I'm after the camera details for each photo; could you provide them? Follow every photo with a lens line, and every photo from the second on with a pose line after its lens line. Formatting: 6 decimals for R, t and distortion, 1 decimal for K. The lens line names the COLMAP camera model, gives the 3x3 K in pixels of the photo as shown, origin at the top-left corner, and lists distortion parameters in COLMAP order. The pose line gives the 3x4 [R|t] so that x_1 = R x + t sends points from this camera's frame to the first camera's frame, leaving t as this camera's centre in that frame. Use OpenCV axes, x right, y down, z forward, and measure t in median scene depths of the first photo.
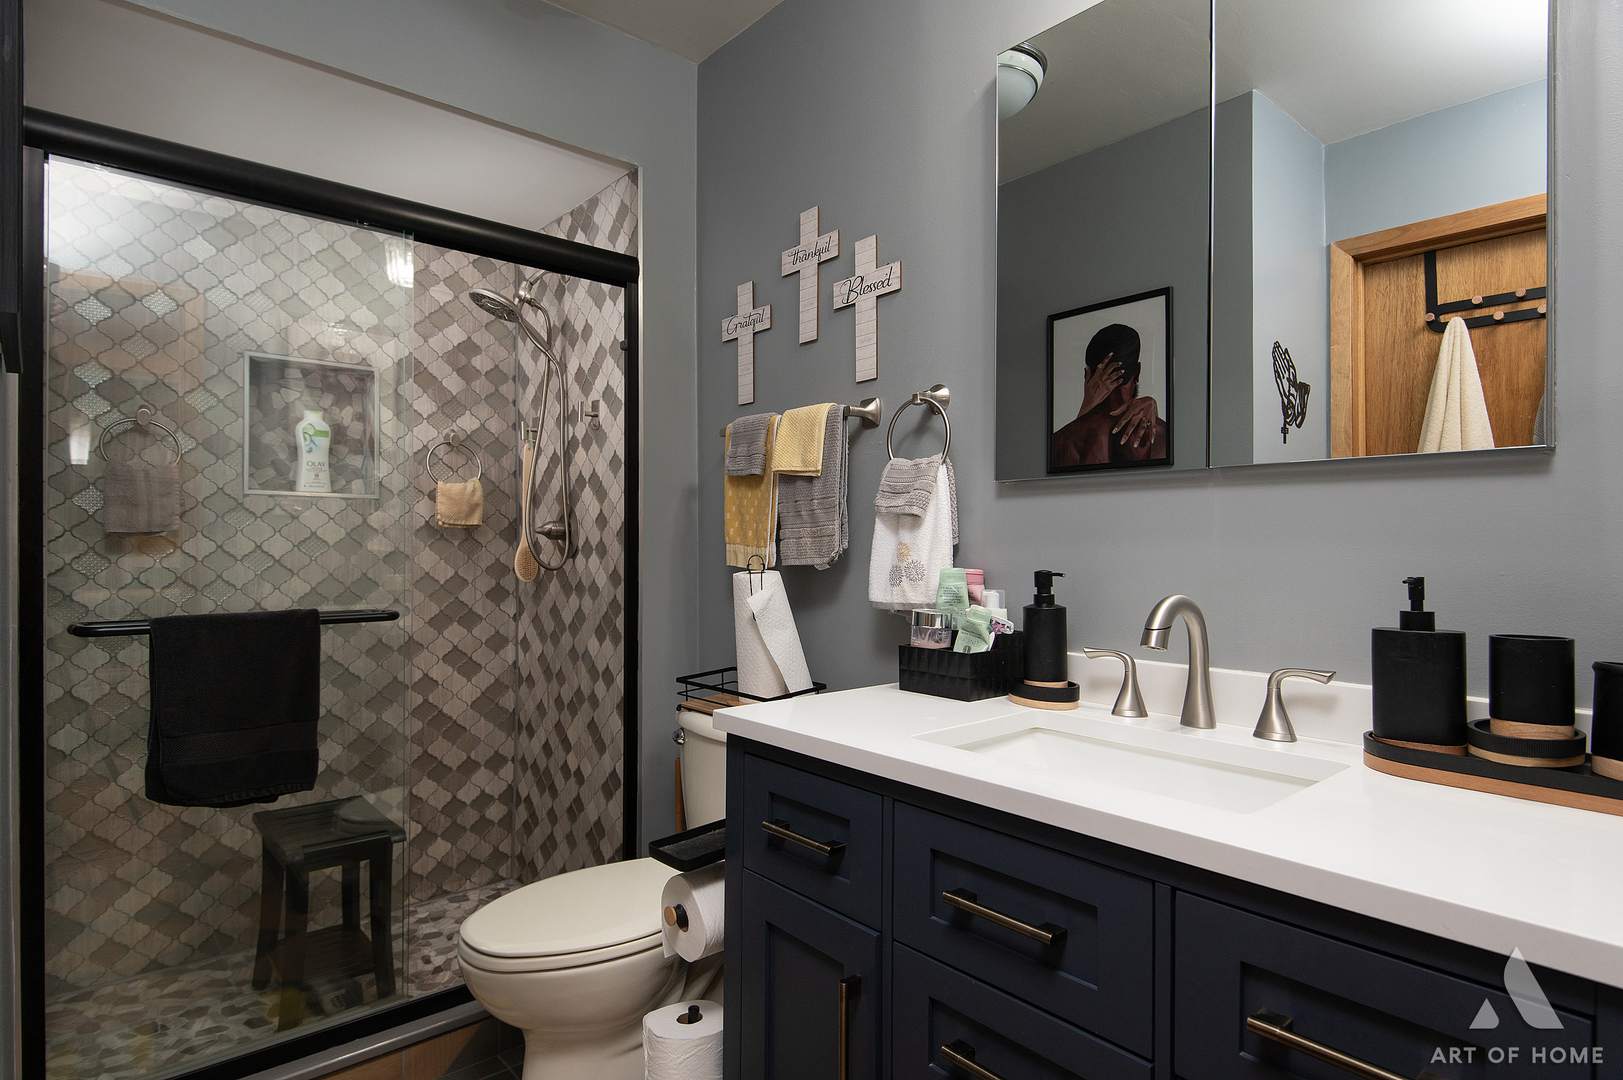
lens RADIAL K [[862.0, 0, 810.3], [0, 862.0, 536.4], [0, 0, 1]] dist [0.024298, -0.018558]
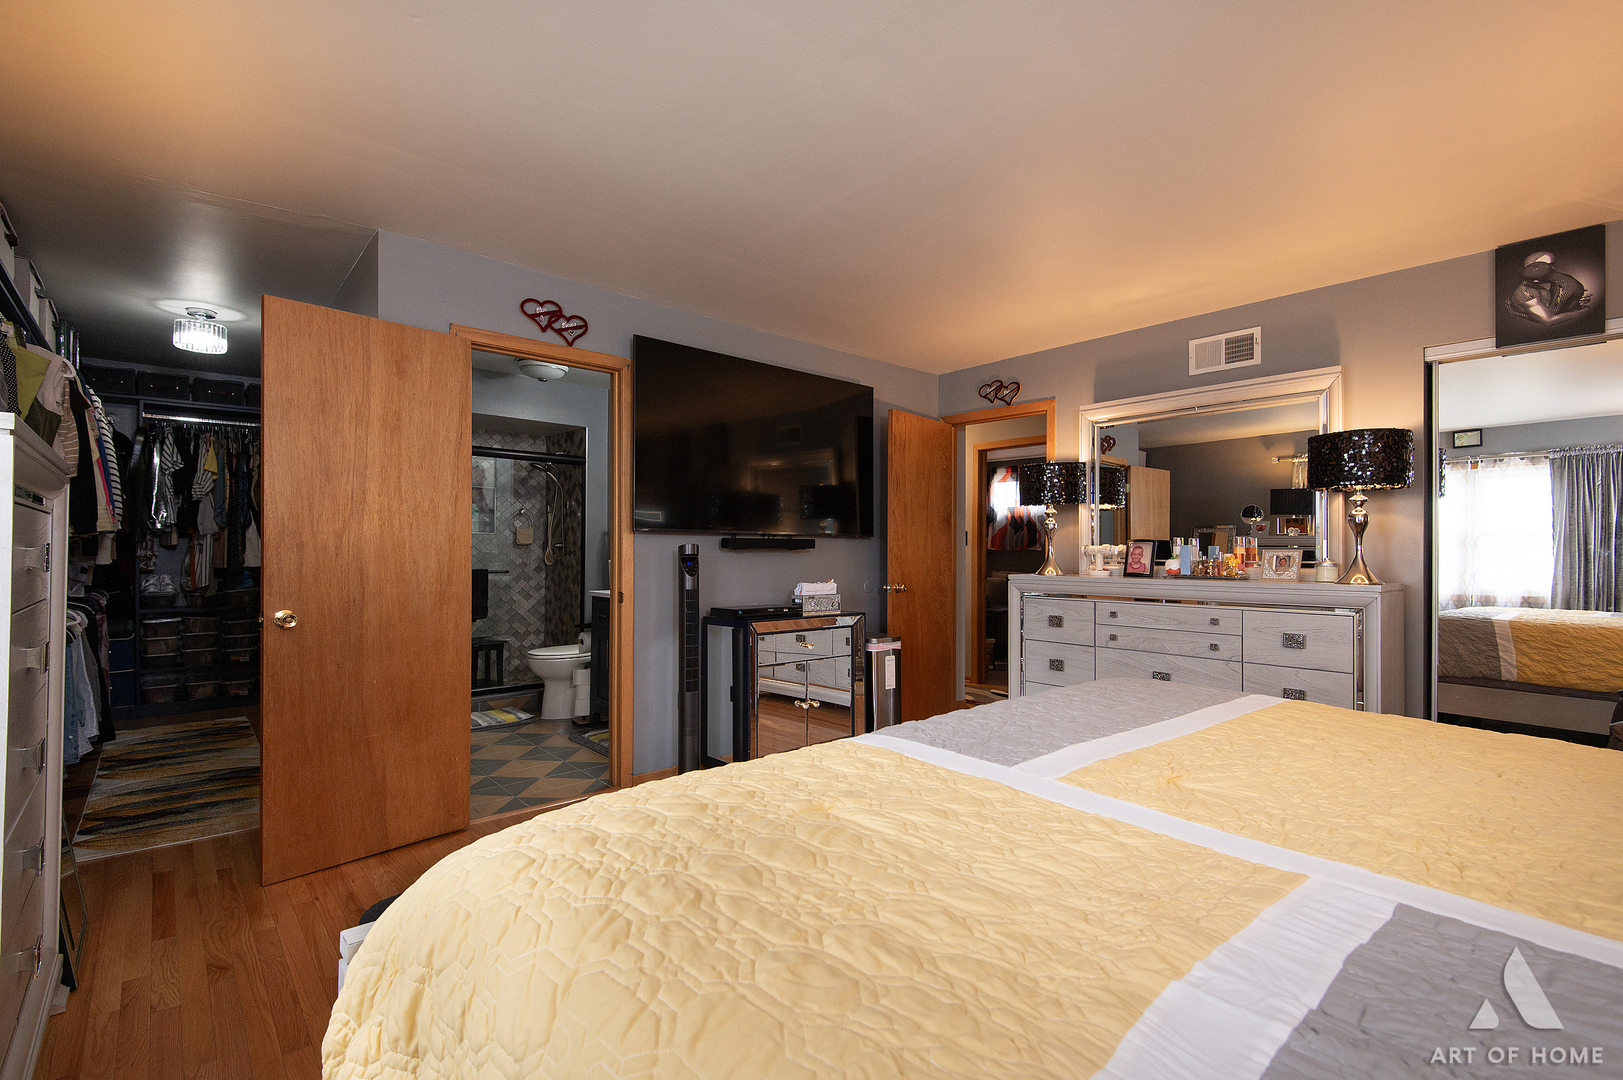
lens RADIAL K [[723.5, 0, 812.1], [0, 723.5, 544.5], [0, 0, 1]] dist [0.015889, -0.010372]
pose [[0.999877, 0.009141, 0.012746, 0.474237], [-0.009018, 0.999912, -0.009715, 0.003591], [-0.012834, 0.009599, 0.999872, -1.306468]]
